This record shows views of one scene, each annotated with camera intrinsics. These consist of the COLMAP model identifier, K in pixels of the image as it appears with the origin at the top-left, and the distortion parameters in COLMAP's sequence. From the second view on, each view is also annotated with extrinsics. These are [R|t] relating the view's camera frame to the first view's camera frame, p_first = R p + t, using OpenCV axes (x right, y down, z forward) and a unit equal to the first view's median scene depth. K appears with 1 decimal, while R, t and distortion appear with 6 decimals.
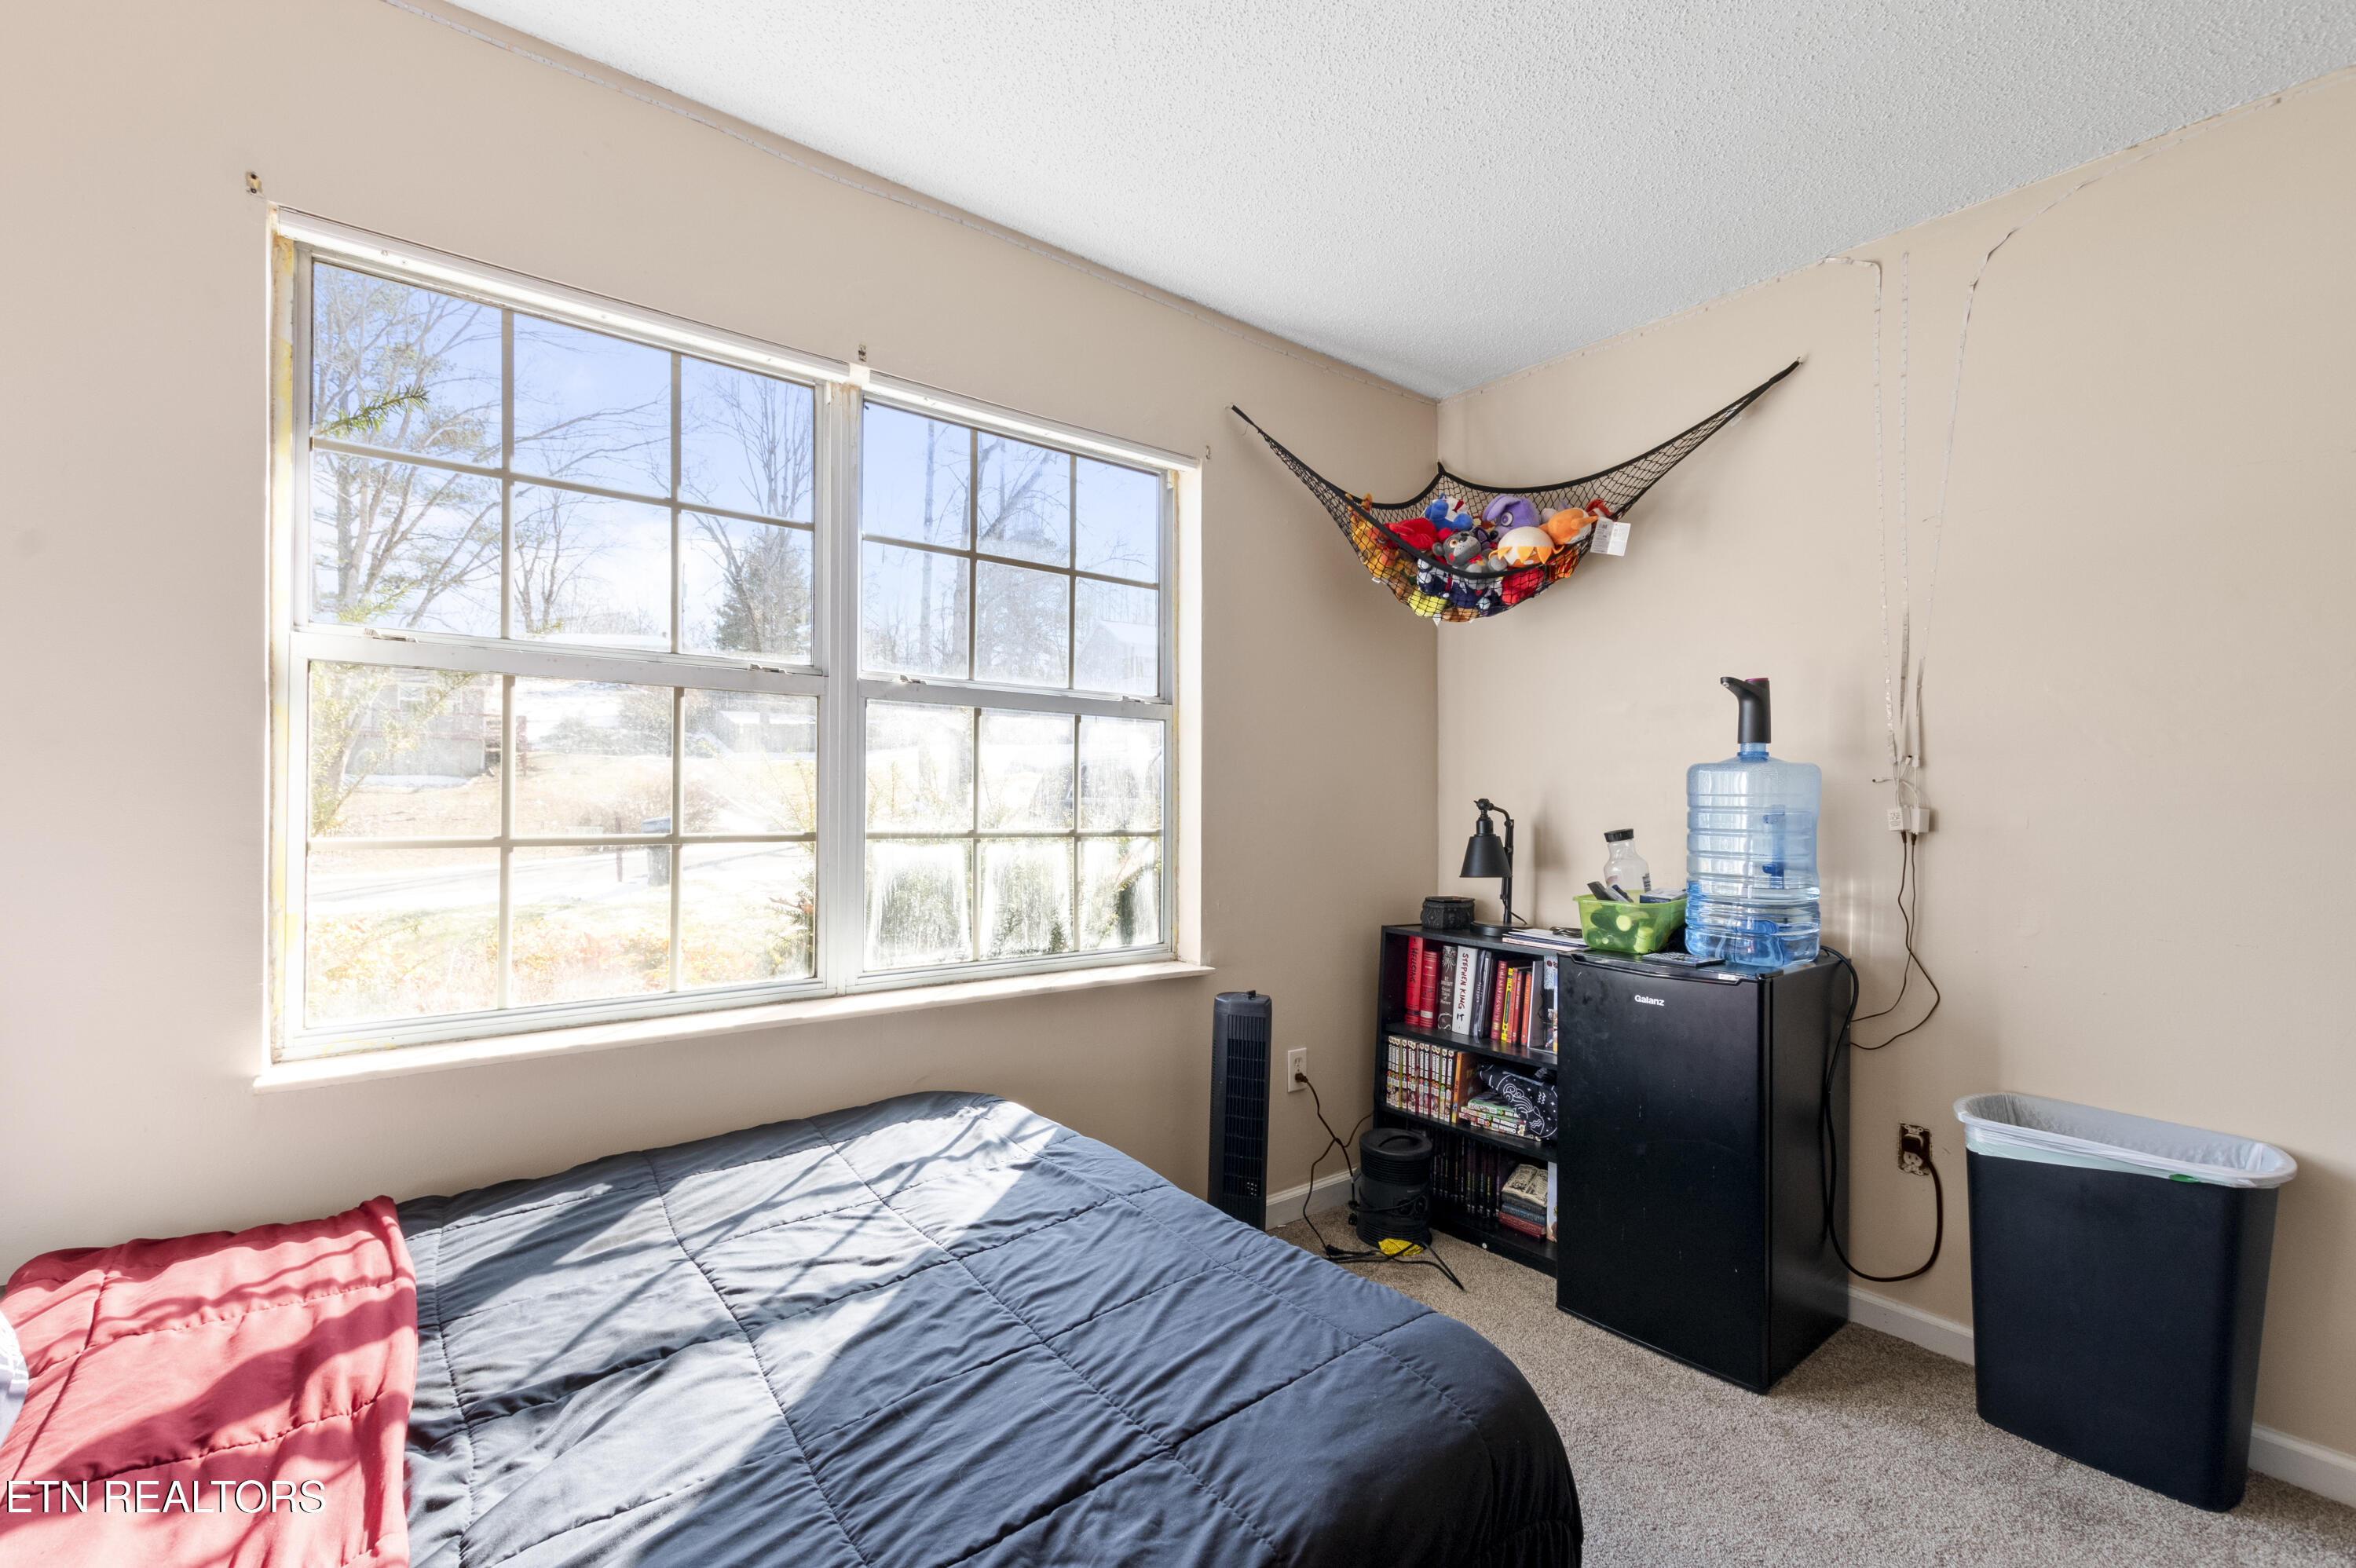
lens RADIAL K [[1031.7, 0, 1165.0], [0, 1031.7, 789.8], [0, 0, 1]] dist [-0.000470, -0.000193]
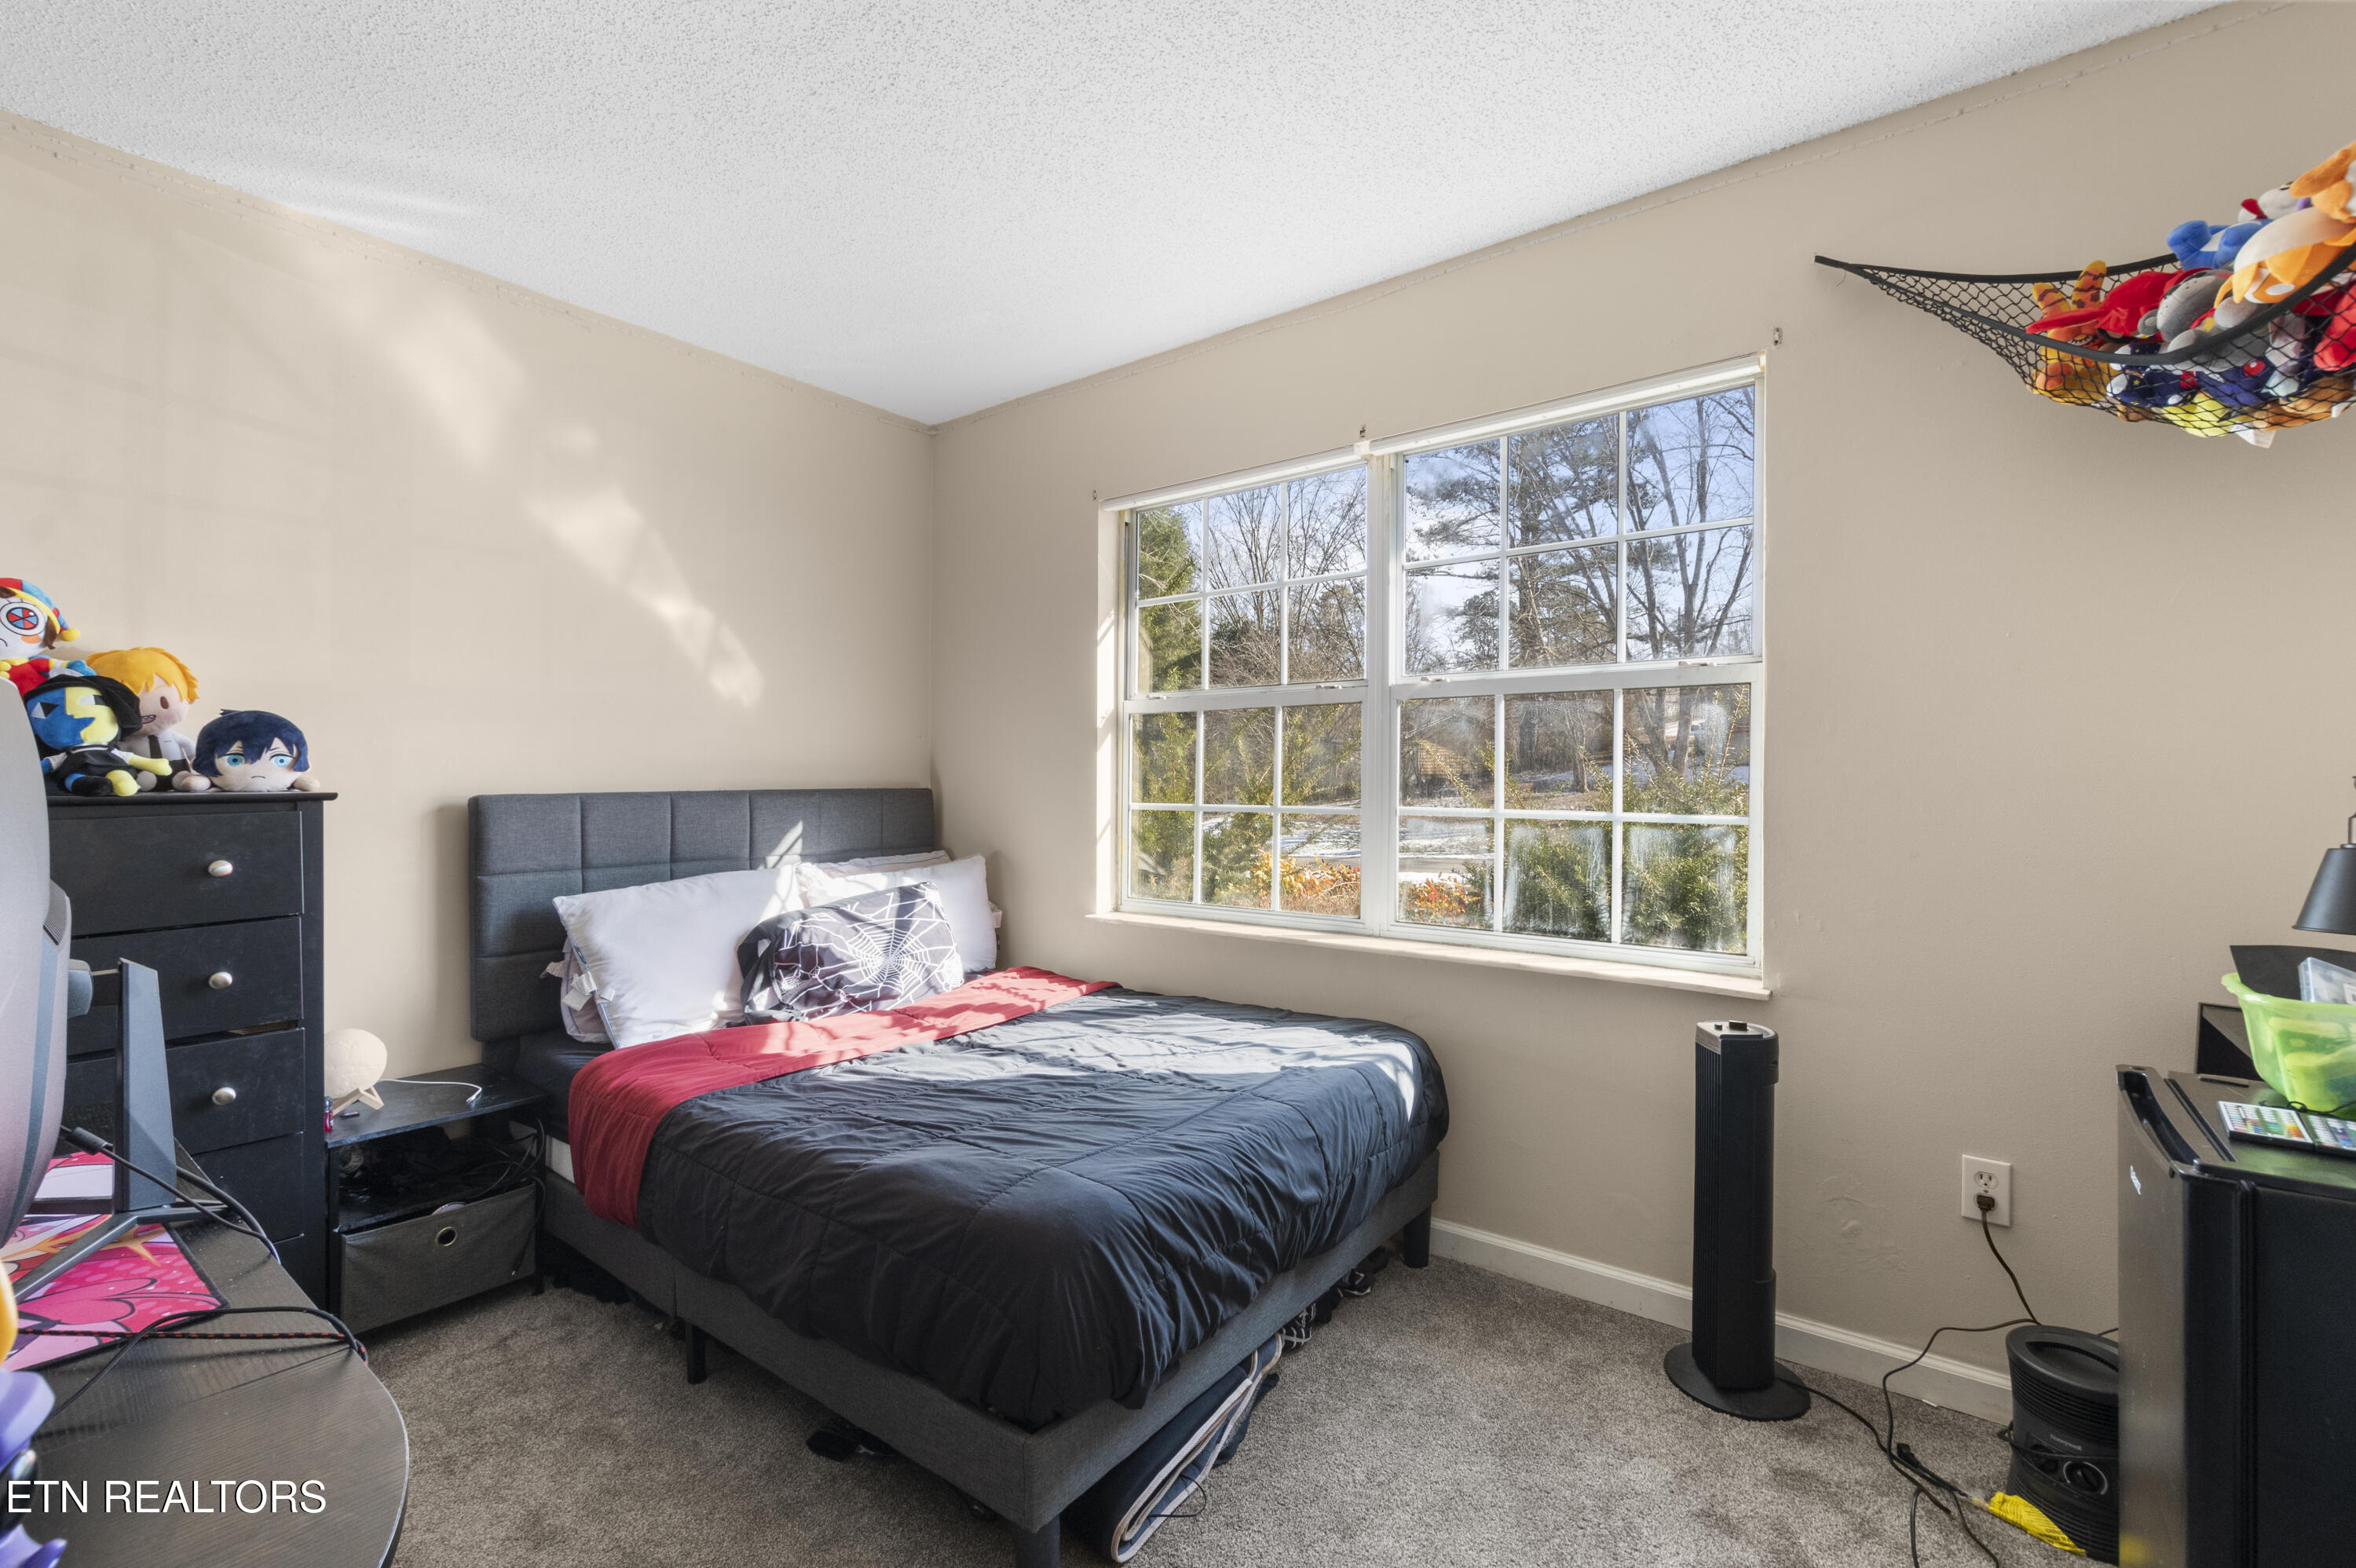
lens RADIAL K [[1031.7, 0, 1165.0], [0, 1031.7, 789.8], [0, 0, 1]] dist [-0.000470, -0.000193]
pose [[0.235384, -0.005897, -0.971885, 1.293721], [-0.003763, 0.999969, -0.006979, 0.041972], [0.971895, 0.005300, 0.235354, 0.688467]]
